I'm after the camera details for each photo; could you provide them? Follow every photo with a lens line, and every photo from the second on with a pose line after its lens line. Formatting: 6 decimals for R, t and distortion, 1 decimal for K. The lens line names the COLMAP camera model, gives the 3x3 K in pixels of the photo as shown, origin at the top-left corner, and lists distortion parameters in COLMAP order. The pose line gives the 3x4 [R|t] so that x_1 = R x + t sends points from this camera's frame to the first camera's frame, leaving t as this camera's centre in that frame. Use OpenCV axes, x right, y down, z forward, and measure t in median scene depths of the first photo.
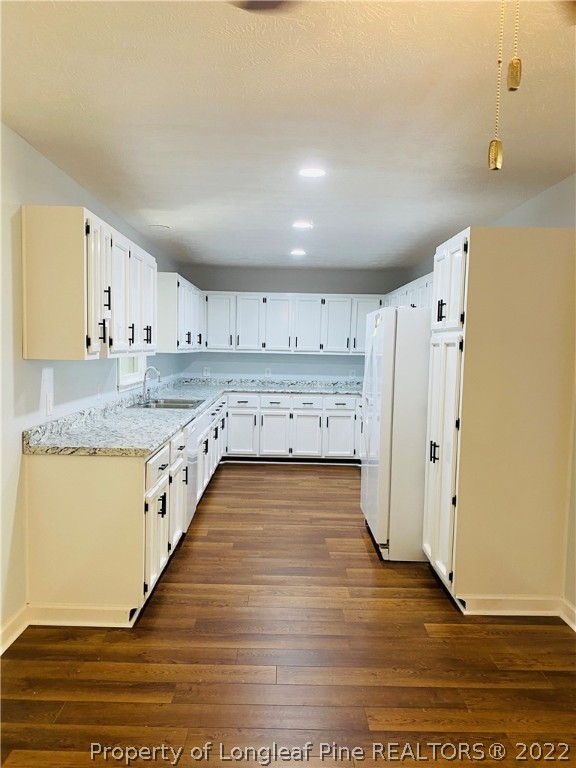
lens RADIAL K [[587.1, 0, 287.1], [0, 587.1, 383.9], [0, 0, 1]] dist [0.002398, -0.007883]
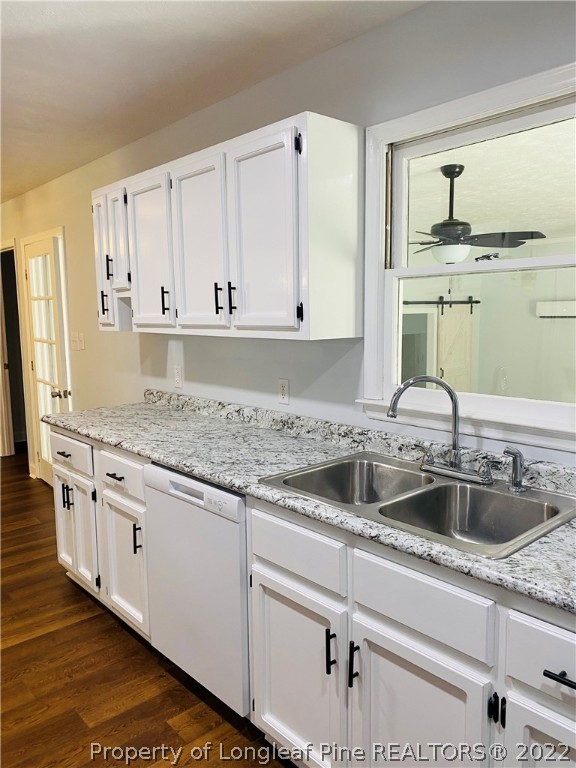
lens RADIAL K [[587.1, 0, 282.4], [0, 587.1, 385.4], [0, 0, 1]] dist [0.002398, -0.007883]
pose [[-0.757744, 0.073422, -0.648408, 0.097337], [-0.045573, 0.985269, 0.164825, -0.112441], [0.650959, 0.154445, -0.743236, 1.713906]]
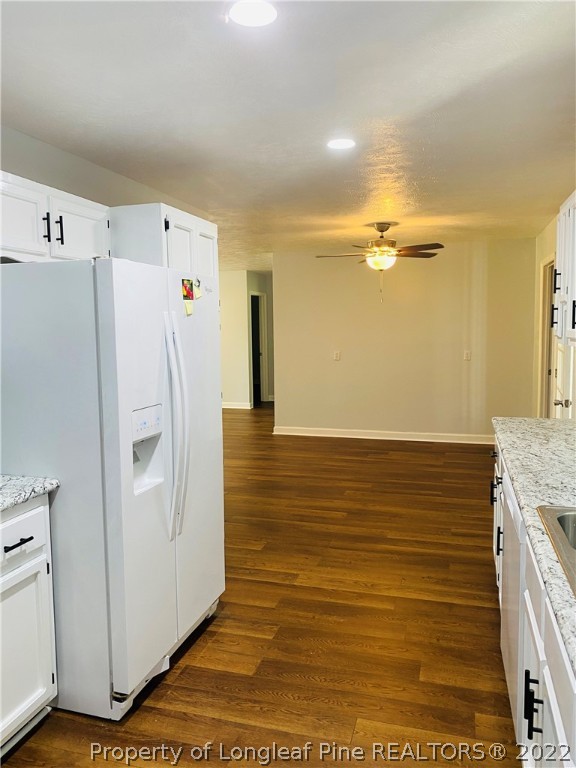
lens RADIAL K [[587.1, 0, 286.3], [0, 587.1, 380.9], [0, 0, 1]] dist [0.002398, -0.007883]
pose [[-0.955950, -0.038797, 0.290953, -0.148127], [0.011485, 0.985524, 0.169148, -0.135303], [-0.293304, 0.165039, -0.941666, 1.842772]]
